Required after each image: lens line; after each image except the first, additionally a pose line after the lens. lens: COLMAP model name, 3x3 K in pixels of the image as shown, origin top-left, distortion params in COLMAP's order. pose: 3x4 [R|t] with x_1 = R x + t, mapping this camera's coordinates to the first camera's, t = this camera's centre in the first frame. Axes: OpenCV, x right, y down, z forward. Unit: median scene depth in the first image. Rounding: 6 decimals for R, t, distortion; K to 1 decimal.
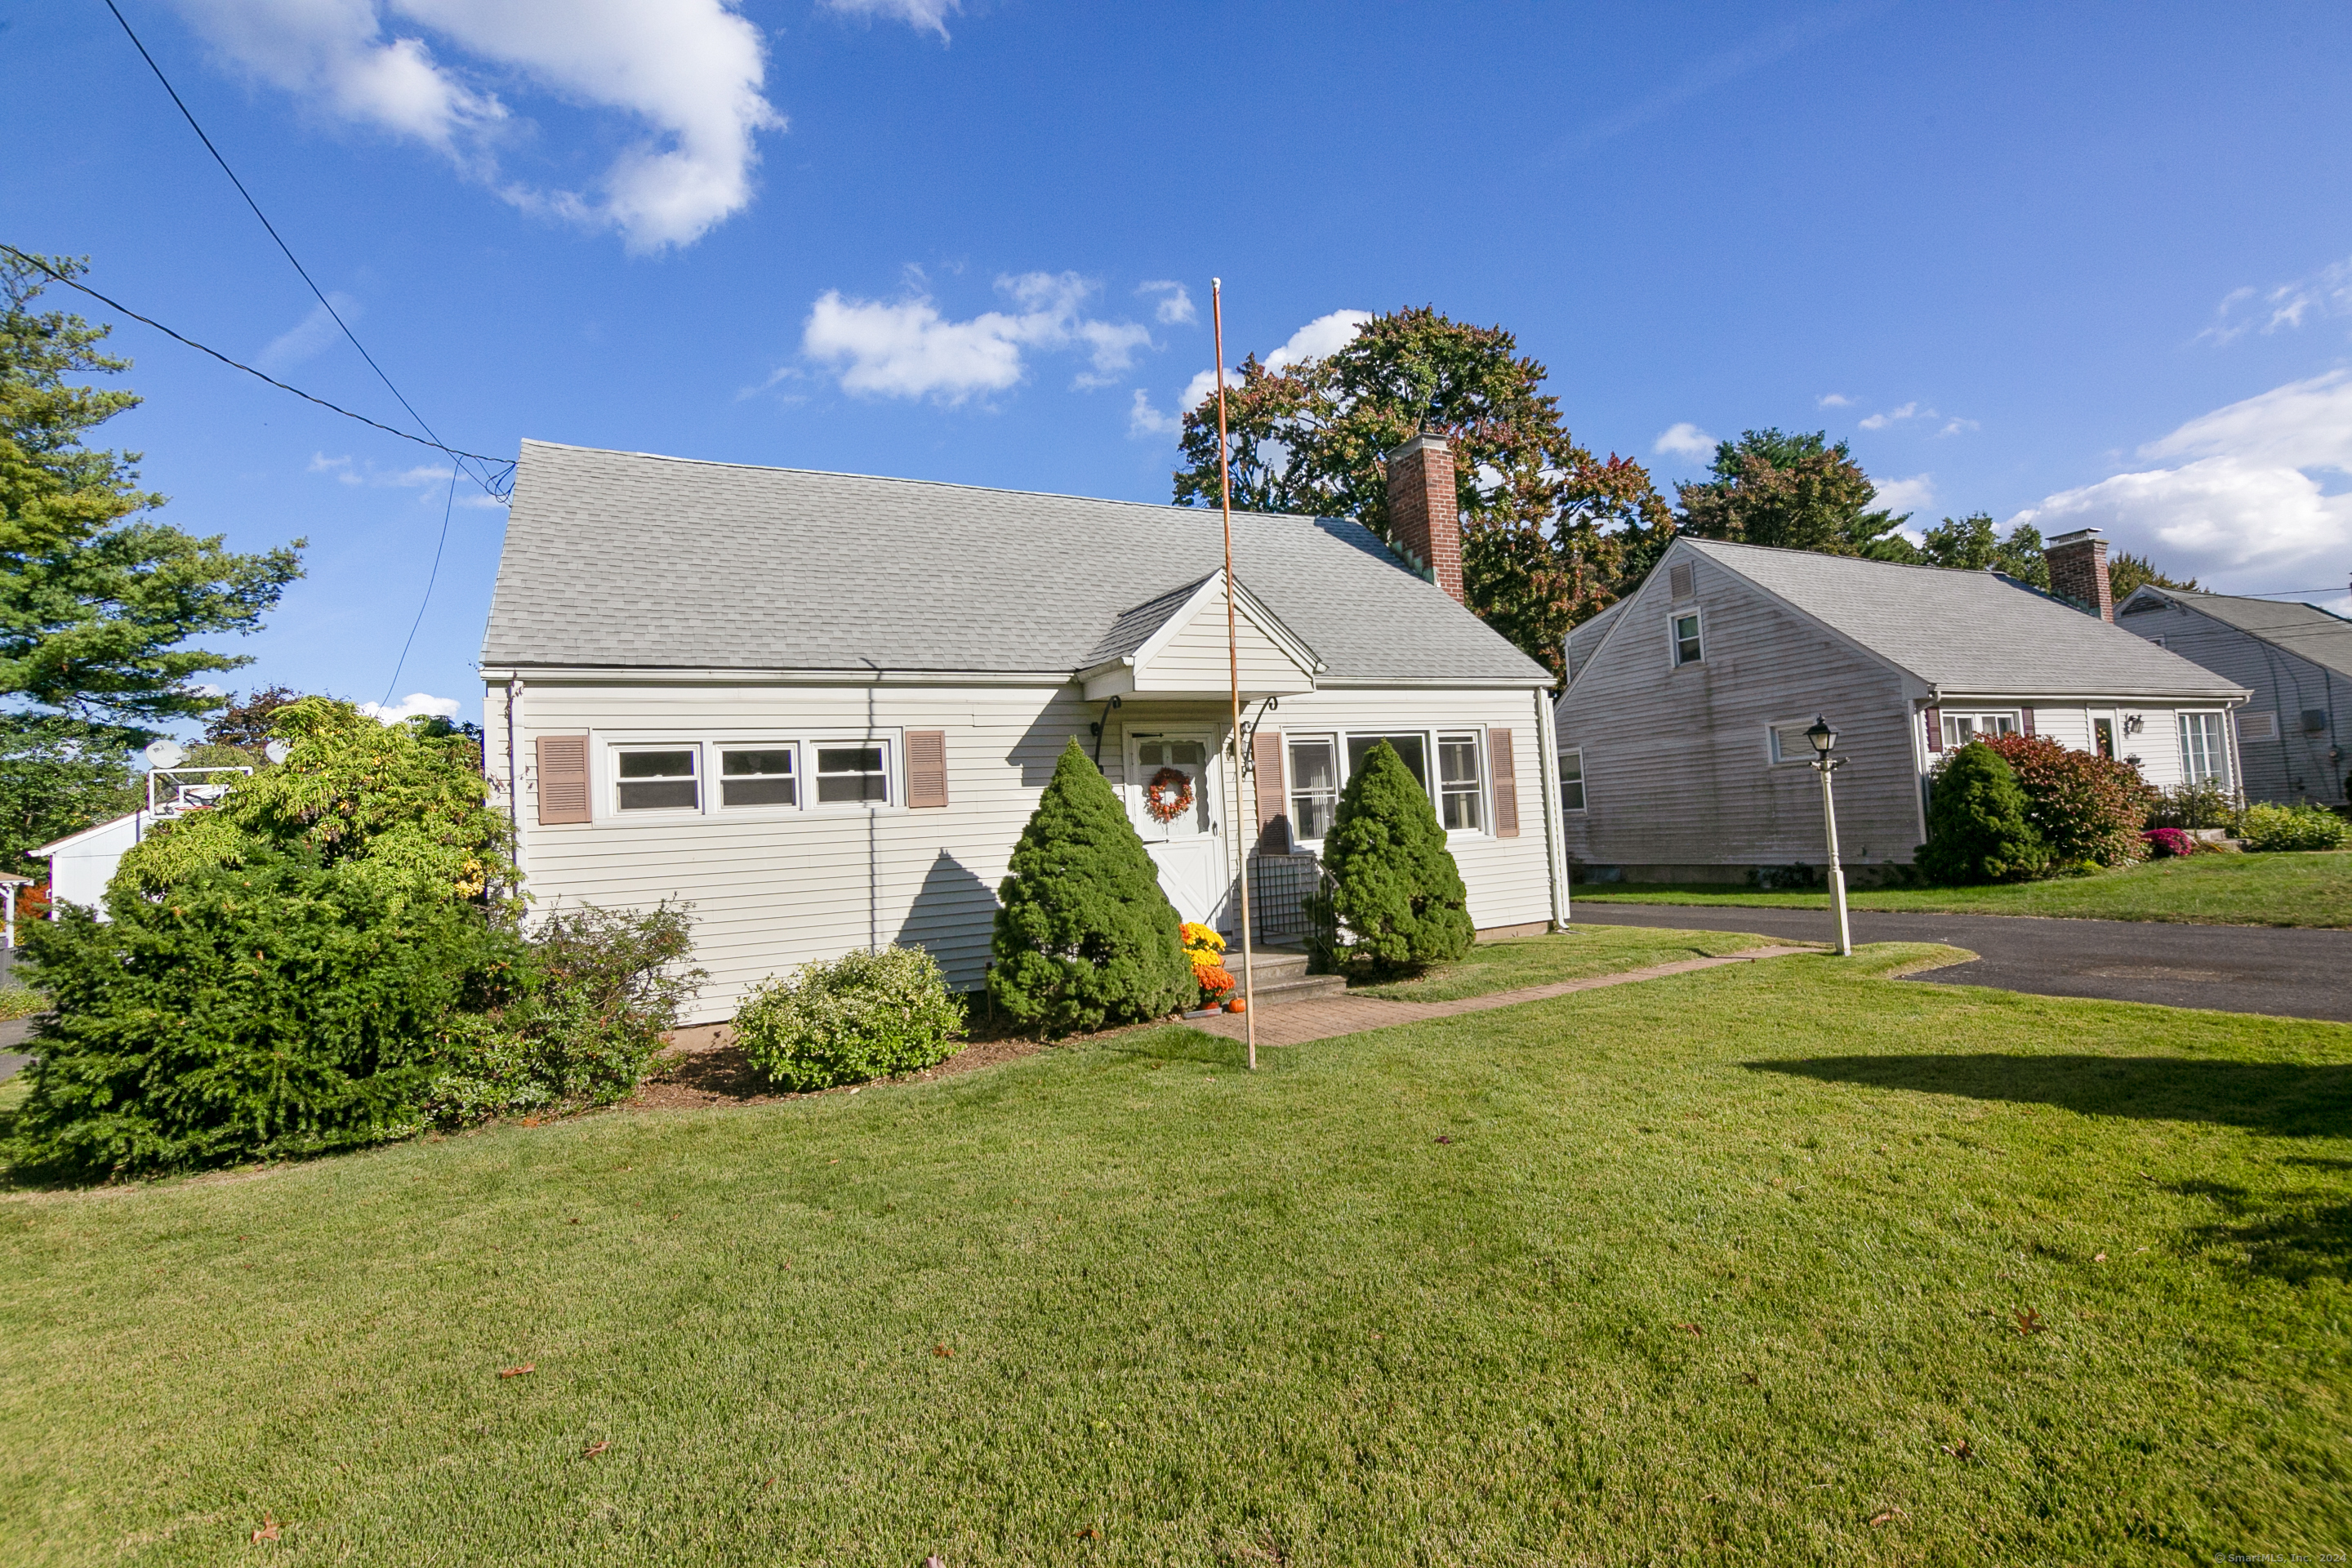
lens RADIAL K [[1053.9, 0, 1171.8], [0, 1053.9, 797.6], [0, 0, 1]] dist [-0.059203, 0.000306]
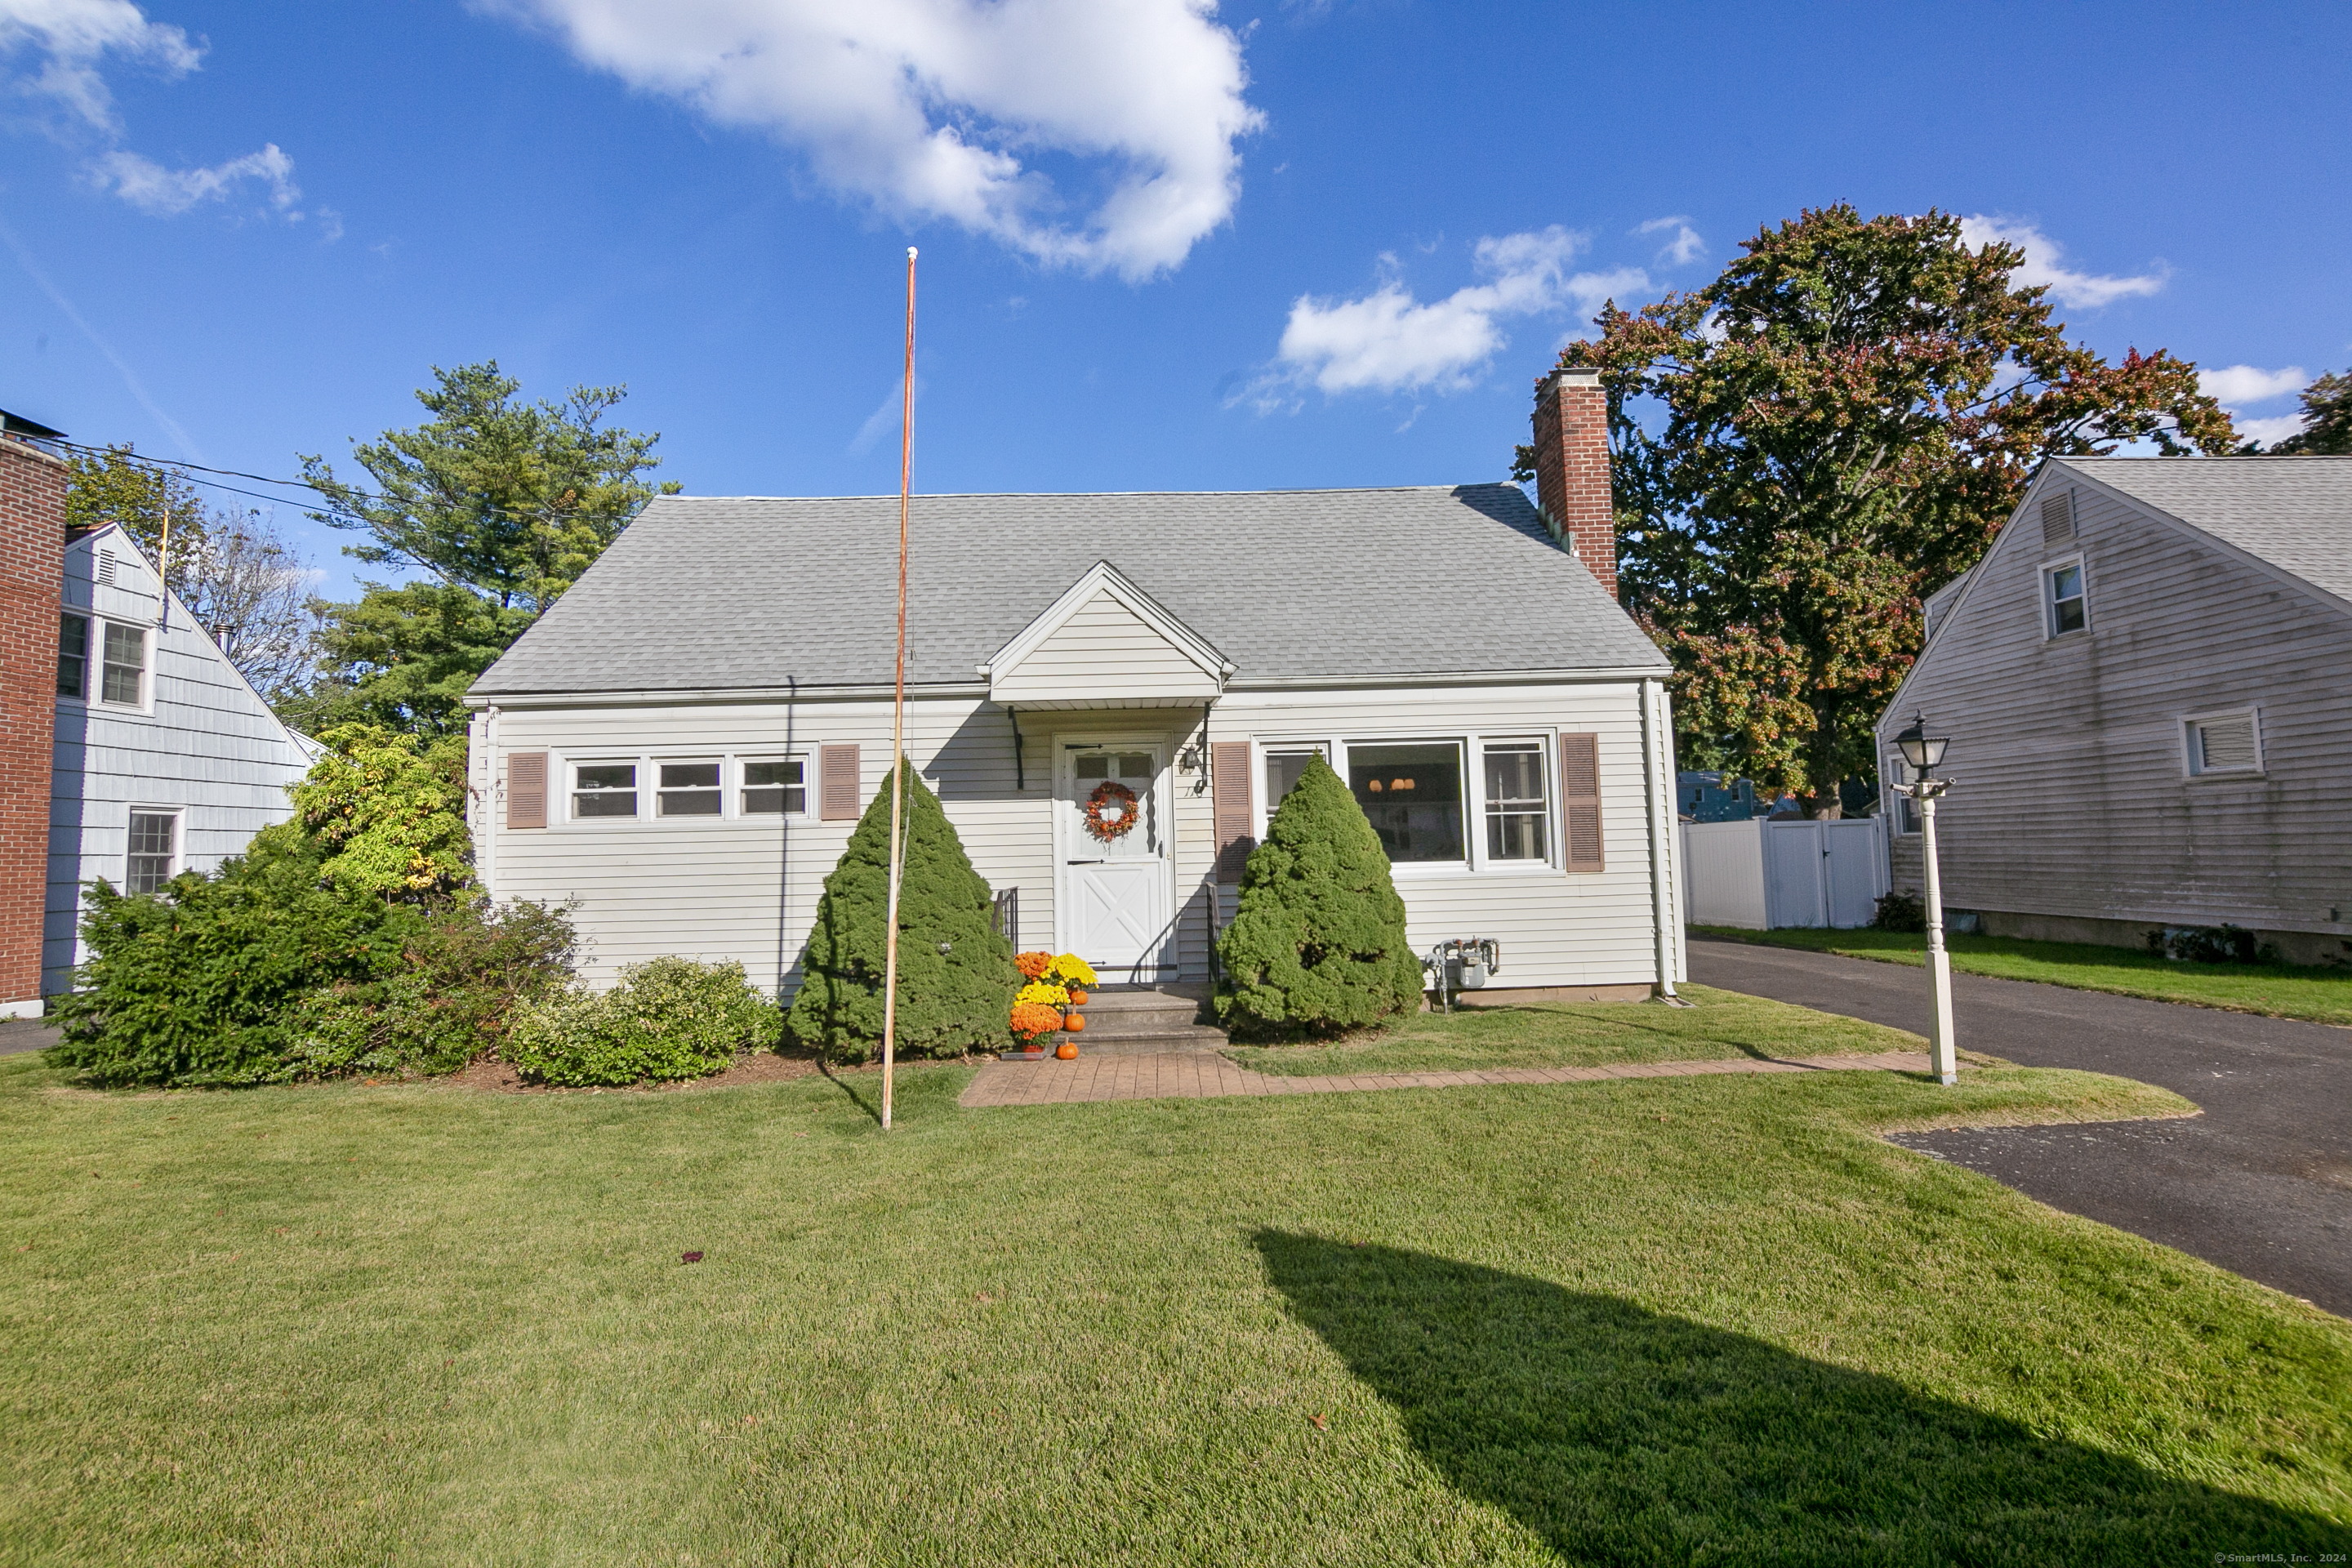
lens RADIAL K [[1080.8, 0, 1176.0], [0, 1080.8, 784.0], [0, 0, 1]] dist [-0.041687, 0.000700]
pose [[0.907907, 0.010693, -0.419035, 0.438076], [-0.015386, 0.999851, -0.007823, -0.019867], [0.418889, 0.013550, 0.907937, 0.167662]]
